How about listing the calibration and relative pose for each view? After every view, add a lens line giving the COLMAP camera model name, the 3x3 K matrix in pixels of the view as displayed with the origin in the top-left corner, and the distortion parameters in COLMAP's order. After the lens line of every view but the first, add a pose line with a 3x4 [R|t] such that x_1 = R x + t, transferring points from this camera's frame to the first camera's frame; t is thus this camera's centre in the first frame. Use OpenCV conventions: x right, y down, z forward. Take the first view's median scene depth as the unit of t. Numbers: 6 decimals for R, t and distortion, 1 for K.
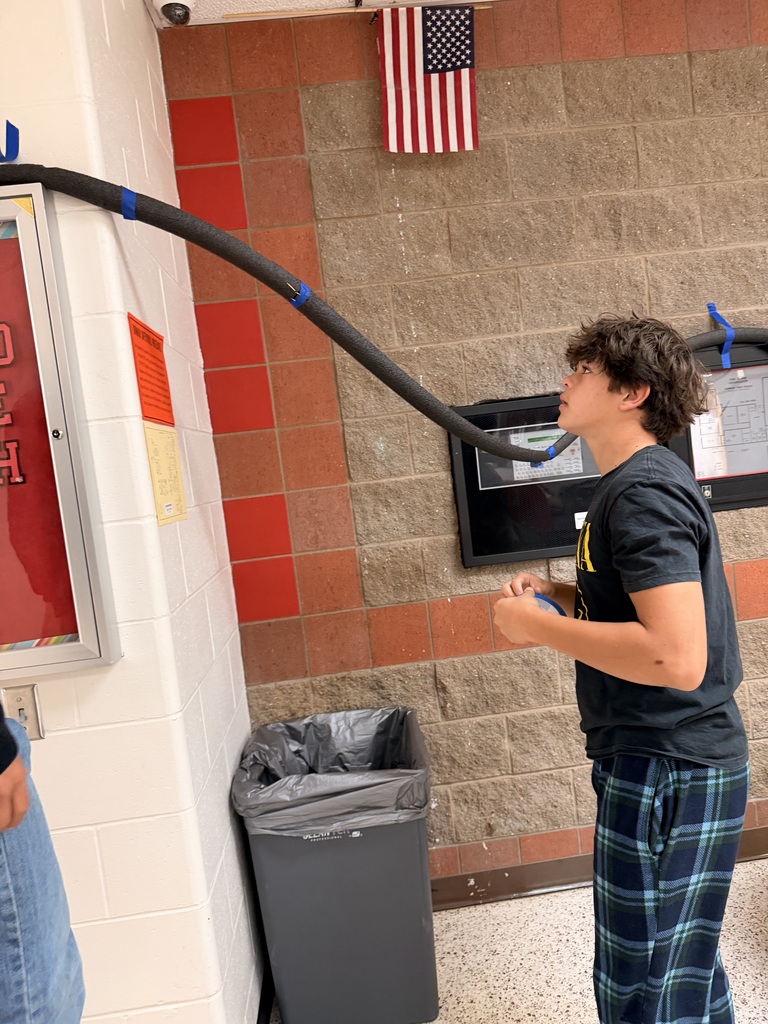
lens RADIAL K [[709.8, 0, 383.2], [0, 709.8, 516.7], [0, 0, 1]] dist [0.017829, -0.025566]
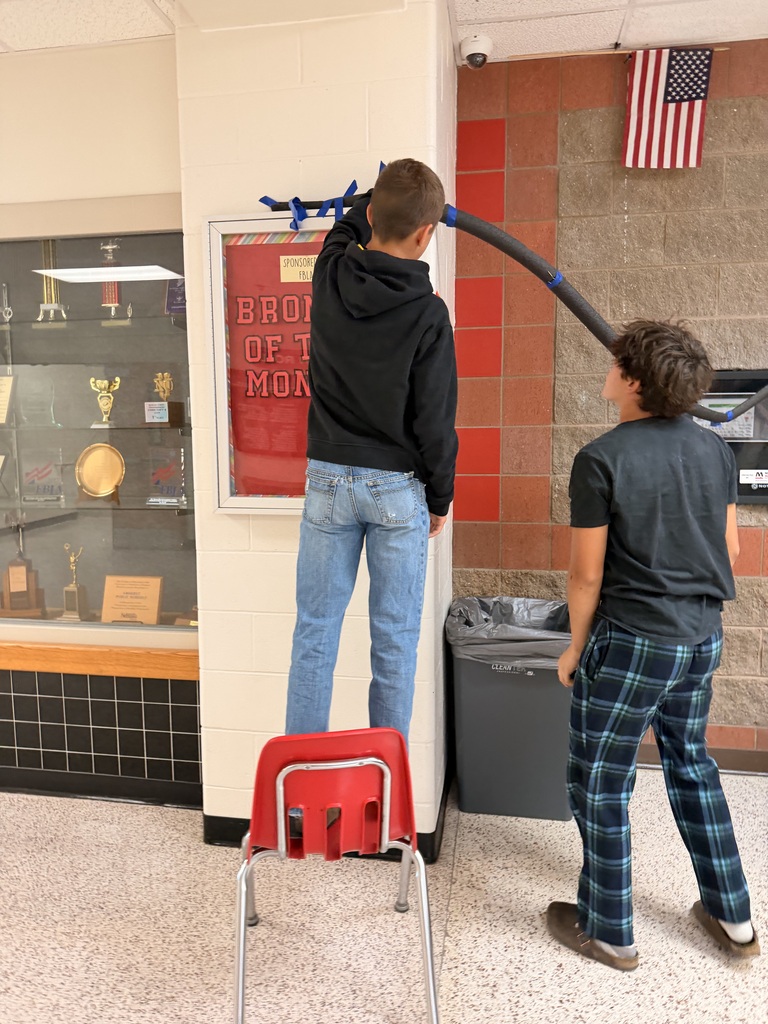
lens RADIAL K [[709.8, 0, 375.9], [0, 709.8, 506.2], [0, 0, 1]] dist [0.017829, -0.025566]
pose [[0.965756, 0.136982, -0.220342, -0.056575], [-0.126735, 0.990117, 0.060060, 0.065875], [0.226391, -0.030079, 0.973572, -0.345011]]
